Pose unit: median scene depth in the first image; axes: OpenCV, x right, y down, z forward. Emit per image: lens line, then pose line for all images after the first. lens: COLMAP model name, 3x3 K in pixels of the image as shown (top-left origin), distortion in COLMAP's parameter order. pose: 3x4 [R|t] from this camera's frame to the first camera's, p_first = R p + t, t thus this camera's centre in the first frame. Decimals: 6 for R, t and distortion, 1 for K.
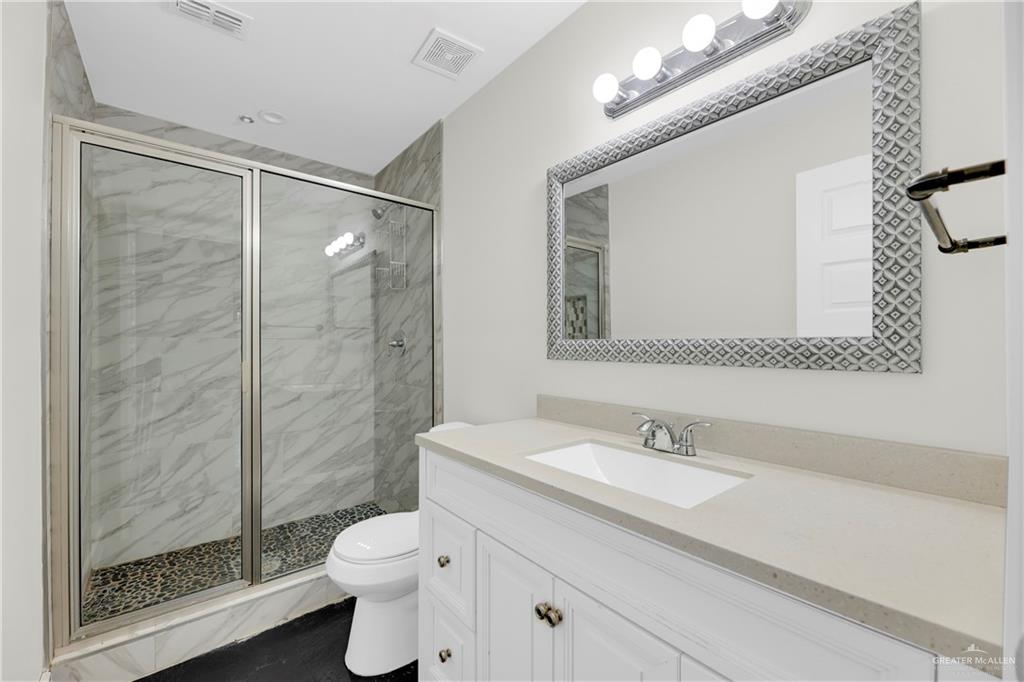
lens RADIAL K [[413.2, 0, 515.1], [0, 413.2, 343.2], [0, 0, 1]] dist [-0.003127, 0.000143]
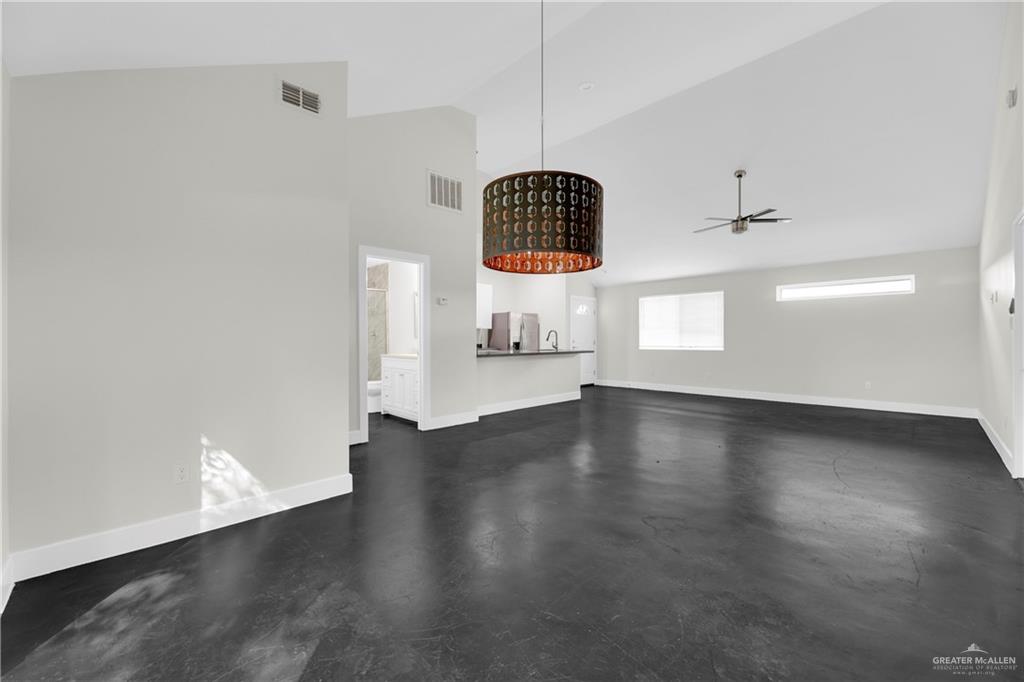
lens RADIAL K [[413.2, 0, 503.1], [0, 413.2, 338.4], [0, 0, 1]] dist [-0.003127, 0.000143]
pose [[0.997351, -0.005834, 0.072507, 0.438997], [0.005639, 0.999980, 0.002893, 0.026533], [-0.072523, -0.002477, 0.997364, -2.086290]]
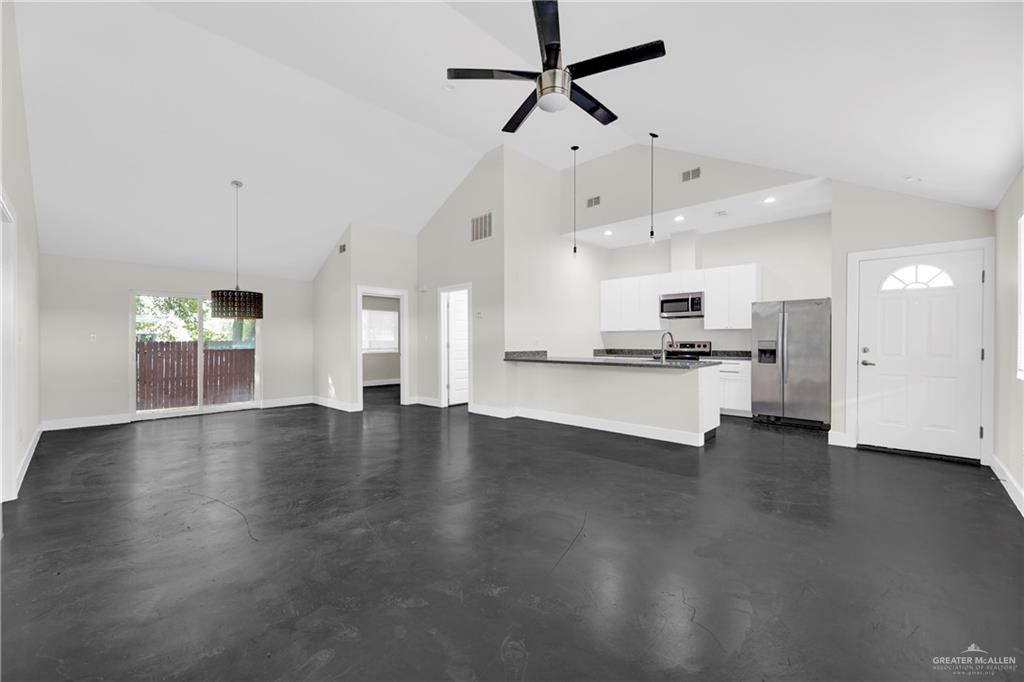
lens RADIAL K [[413.2, 0, 510.7], [0, 413.2, 347.9], [0, 0, 1]] dist [-0.003127, 0.000143]
pose [[0.113731, 0.011673, -0.993443, 4.468486], [0.009005, 0.999878, 0.012780, 0.020248], [0.993471, -0.010399, 0.113612, 1.125866]]
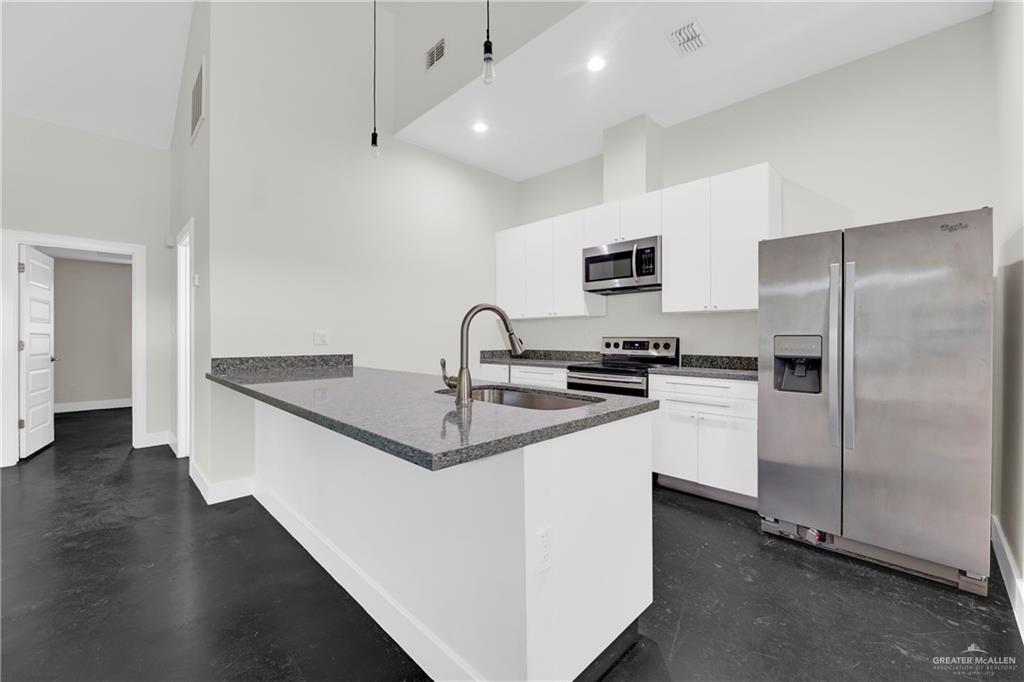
lens RADIAL K [[413.2, 0, 502.9], [0, 413.2, 340.9], [0, 0, 1]] dist [-0.003127, 0.000143]
pose [[0.077269, 0.003863, -0.997003, 2.437887], [0.001800, 0.999990, 0.004014, 0.037151], [0.997009, -0.002105, 0.077261, 2.670028]]
